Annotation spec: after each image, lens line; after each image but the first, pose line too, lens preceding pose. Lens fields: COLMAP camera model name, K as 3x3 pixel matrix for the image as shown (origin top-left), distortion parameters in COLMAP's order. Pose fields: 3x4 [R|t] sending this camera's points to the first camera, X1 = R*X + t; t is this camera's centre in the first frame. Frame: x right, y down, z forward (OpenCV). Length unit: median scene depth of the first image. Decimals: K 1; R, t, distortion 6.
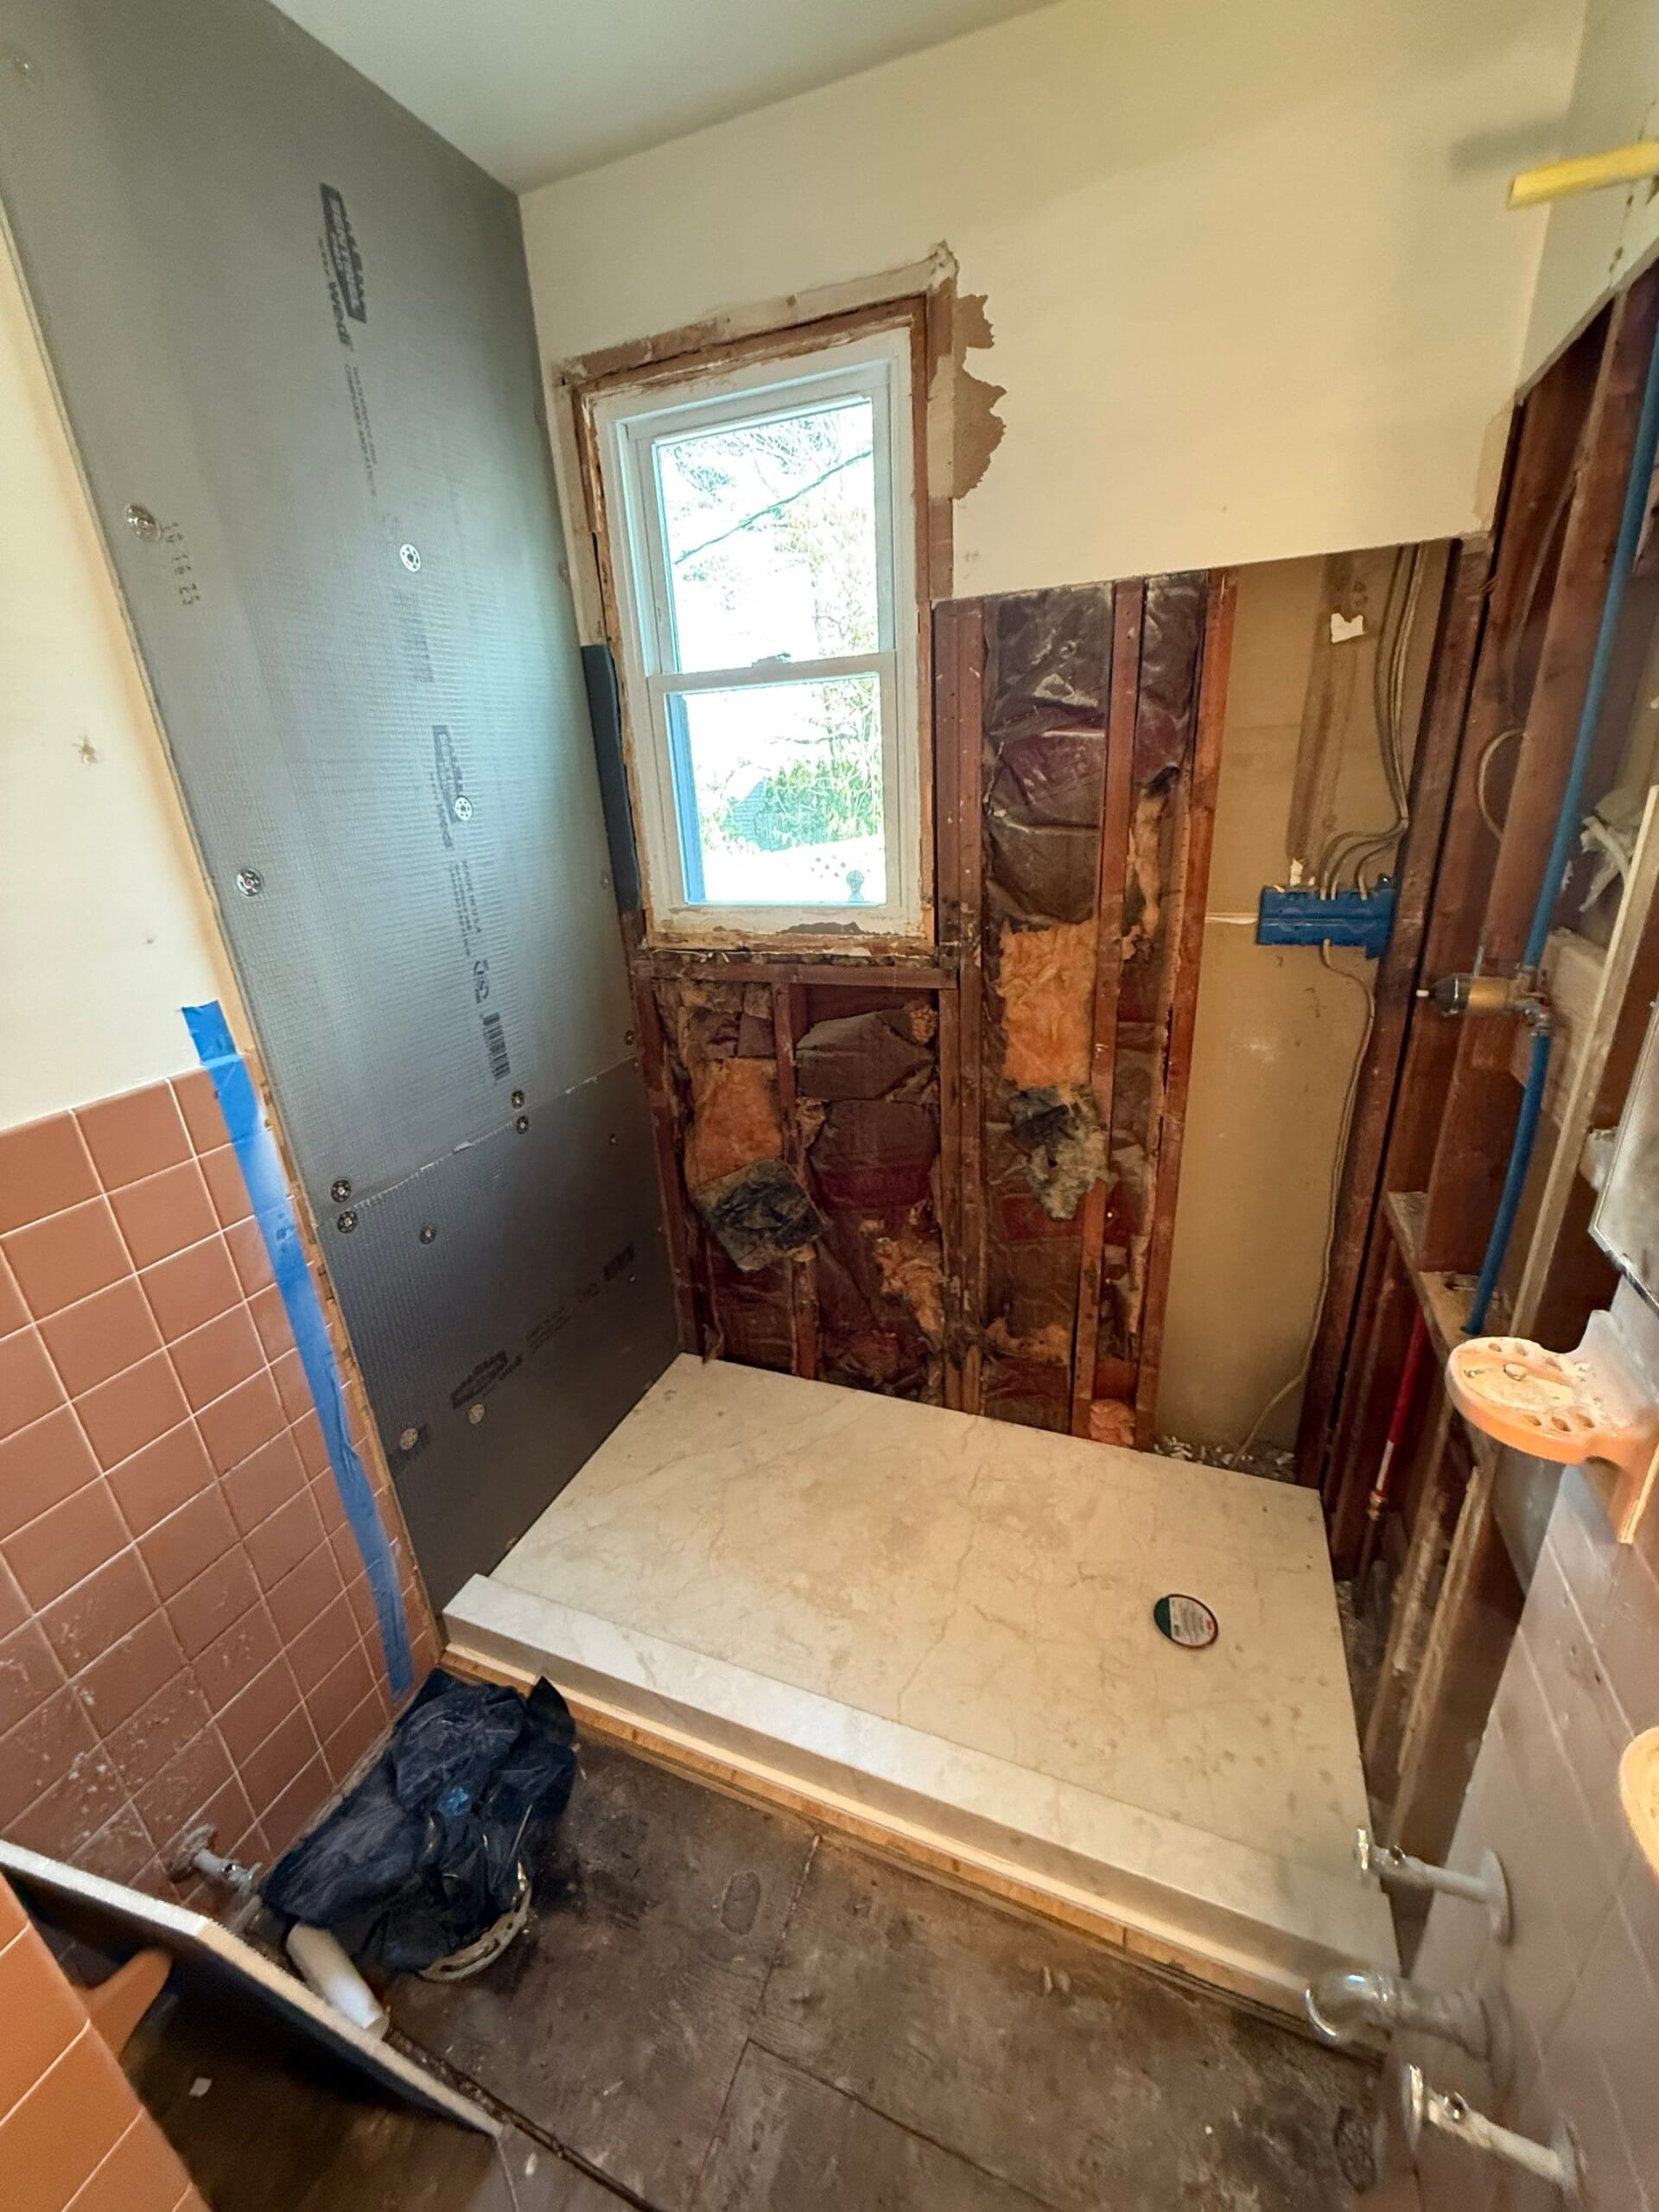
lens RADIAL K [[874.2, 0, 832.4], [0, 874.2, 1111.0], [0, 0, 1]] dist [-0.001004, 0.000125]
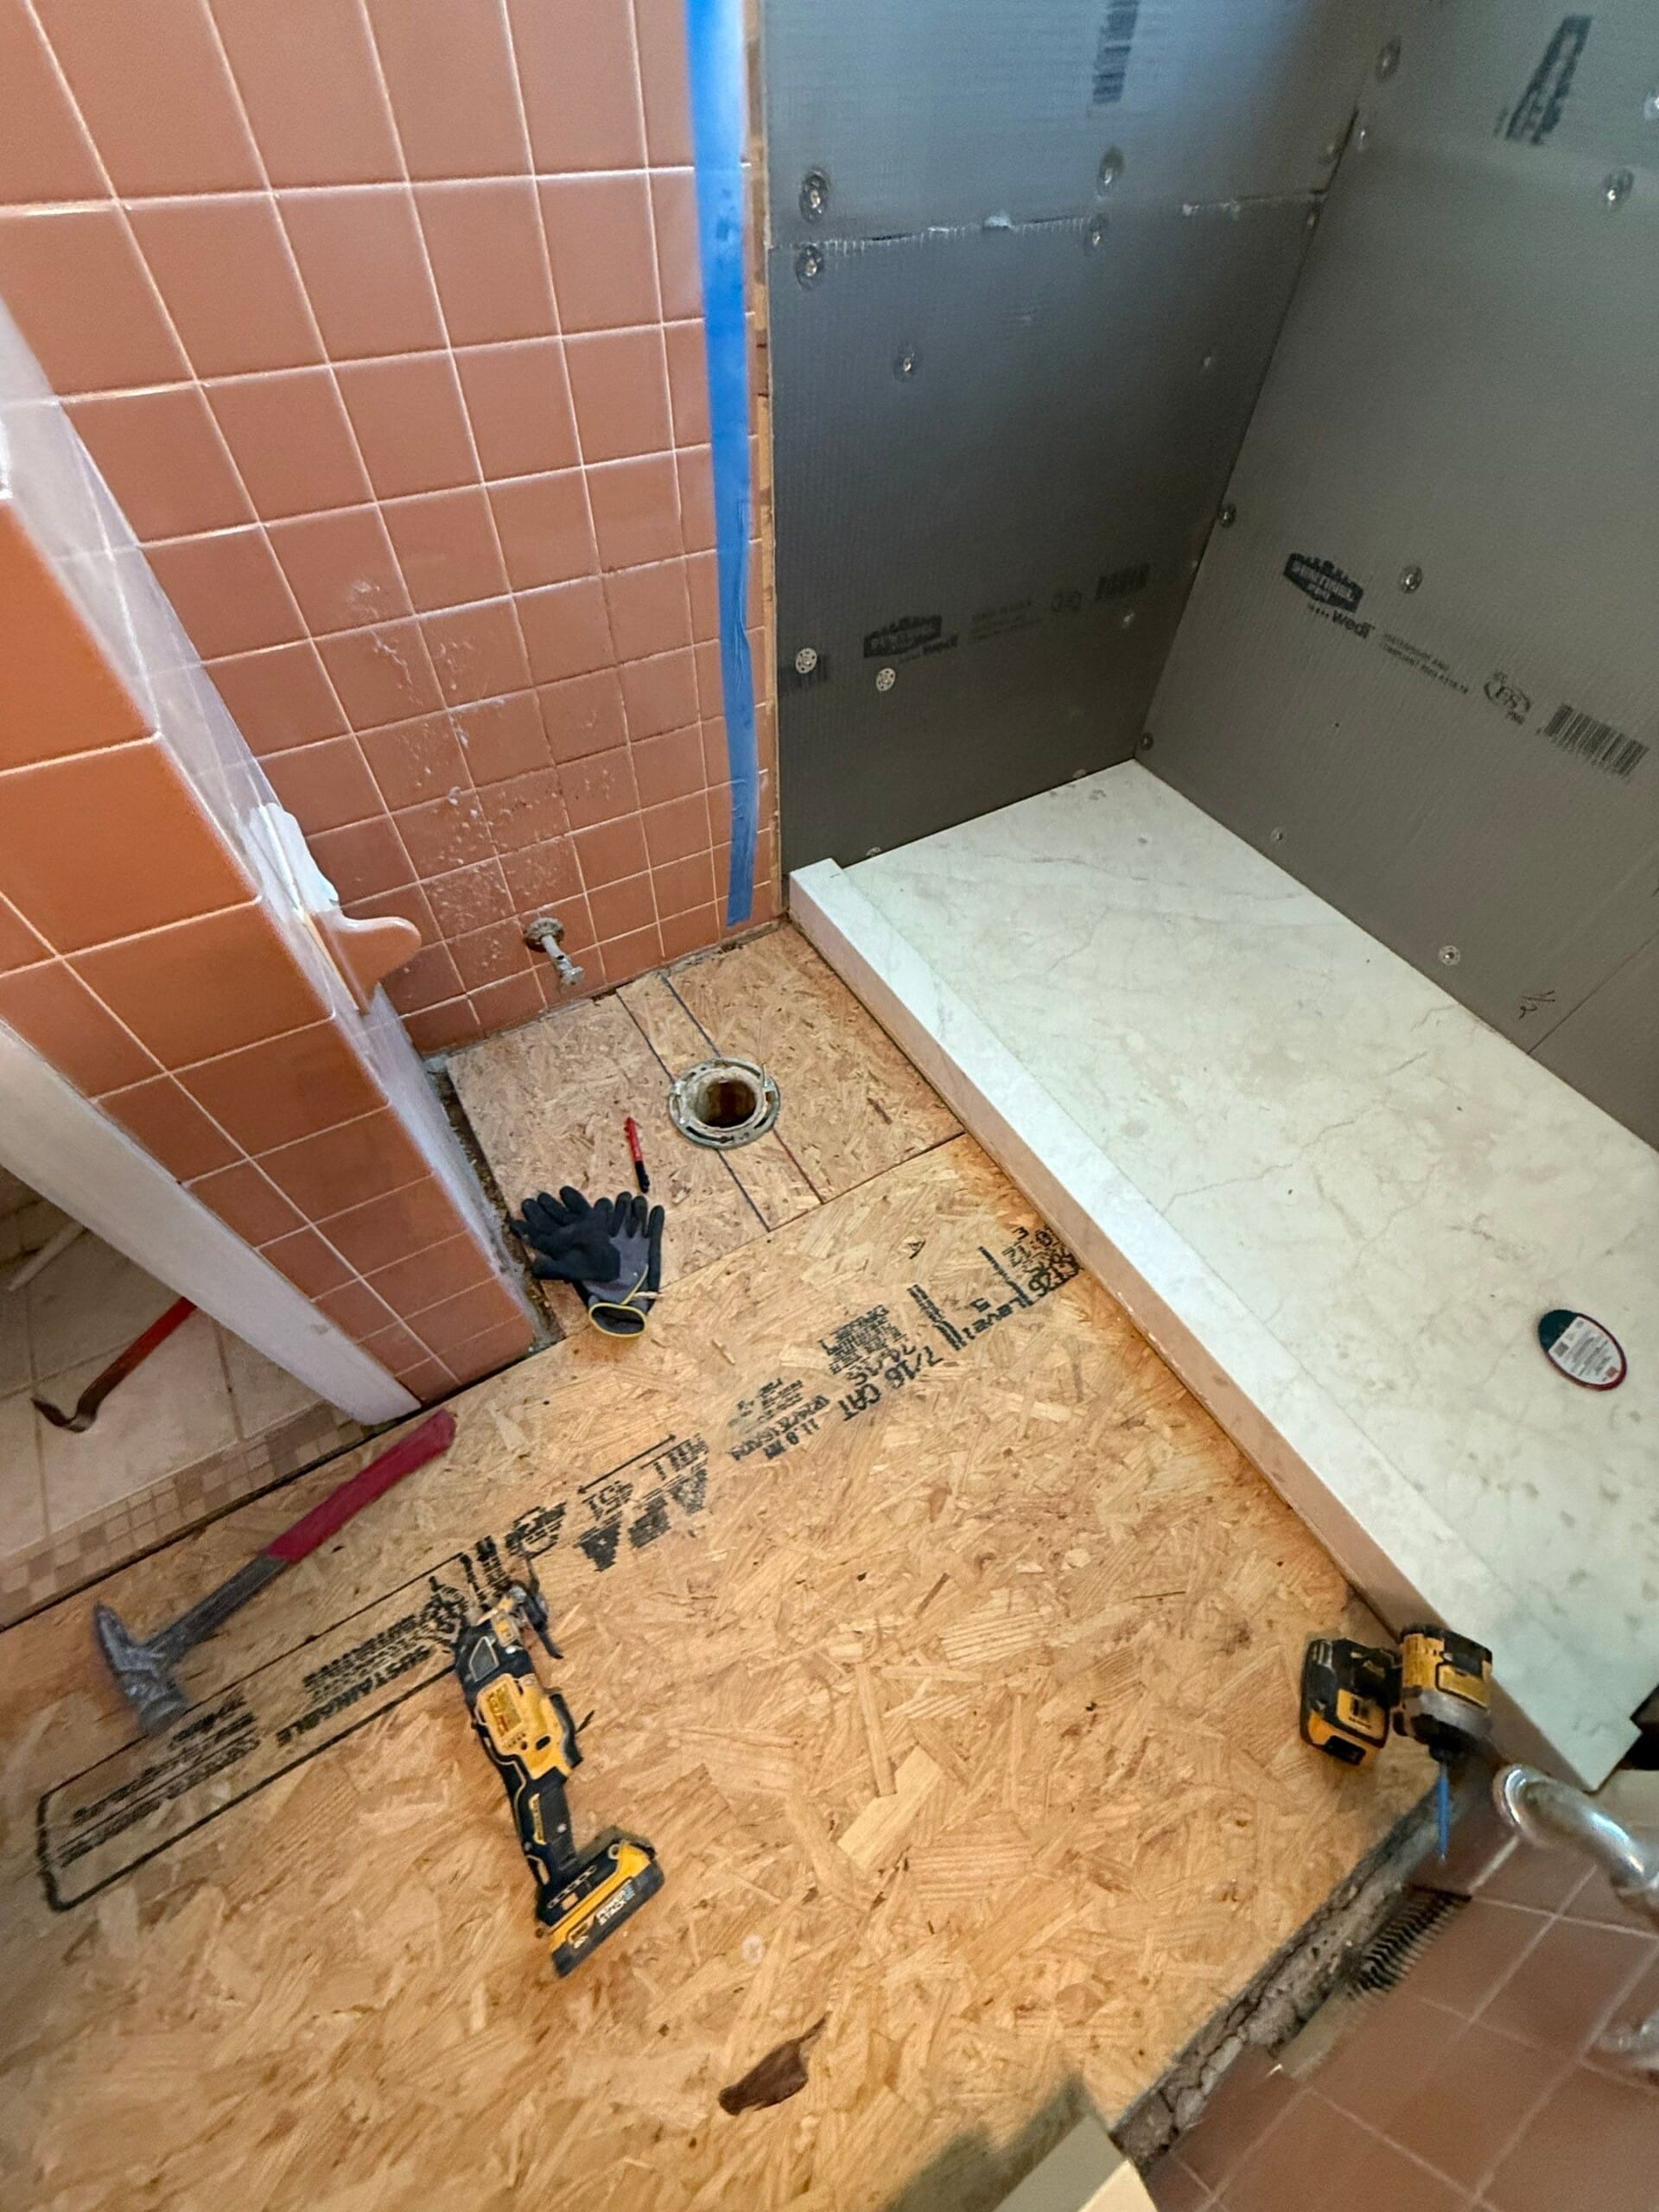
lens RADIAL K [[874.2, 0, 834.2], [0, 874.2, 1108.1], [0, 0, 1]] dist [-0.001004, 0.000125]
pose [[0.795920, 0.533374, -0.286397, 0.009461], [-0.287765, 0.749524, 0.596159, 0.179697], [0.532637, -0.392079, 0.750047, 0.201634]]
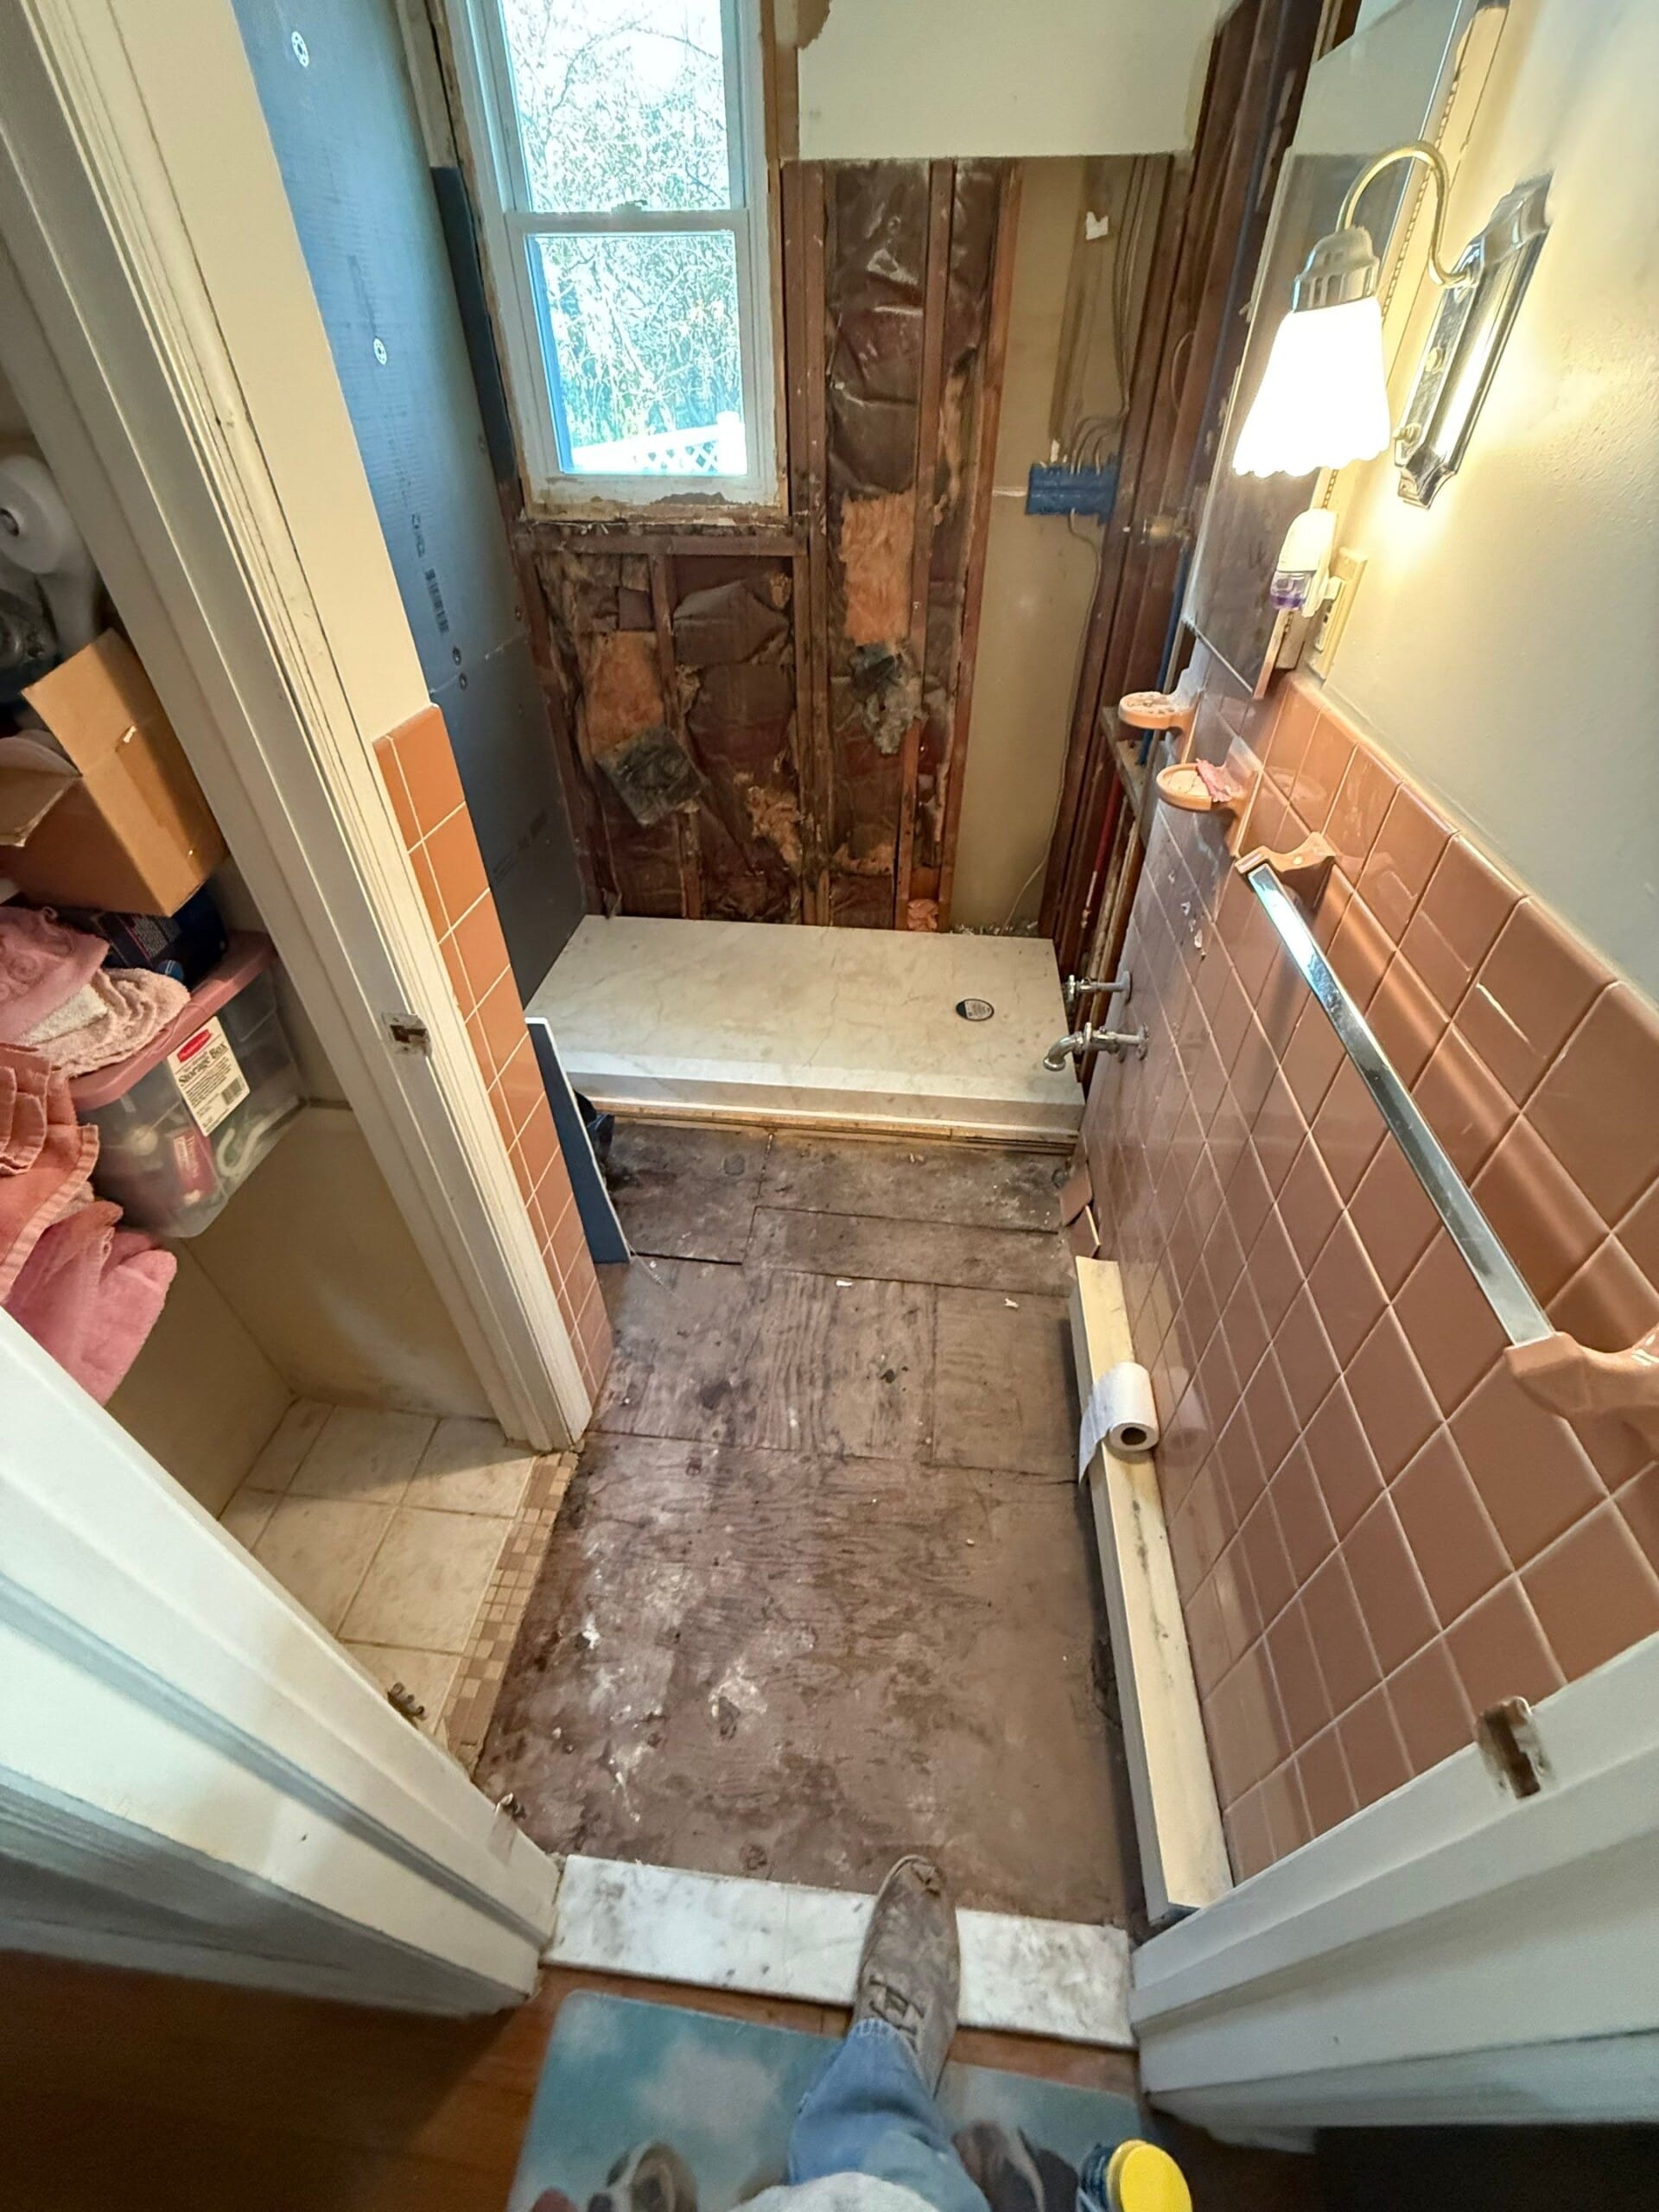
lens RADIAL K [[874.2, 0, 828.0], [0, 874.2, 1106.9], [0, 0, 1]] dist [-0.001004, 0.000125]
pose [[0.962889, -0.134274, 0.234127, -0.252441], [0.050395, 0.941653, 0.332791, 0.208545], [-0.265151, -0.308642, 0.913474, -0.442204]]
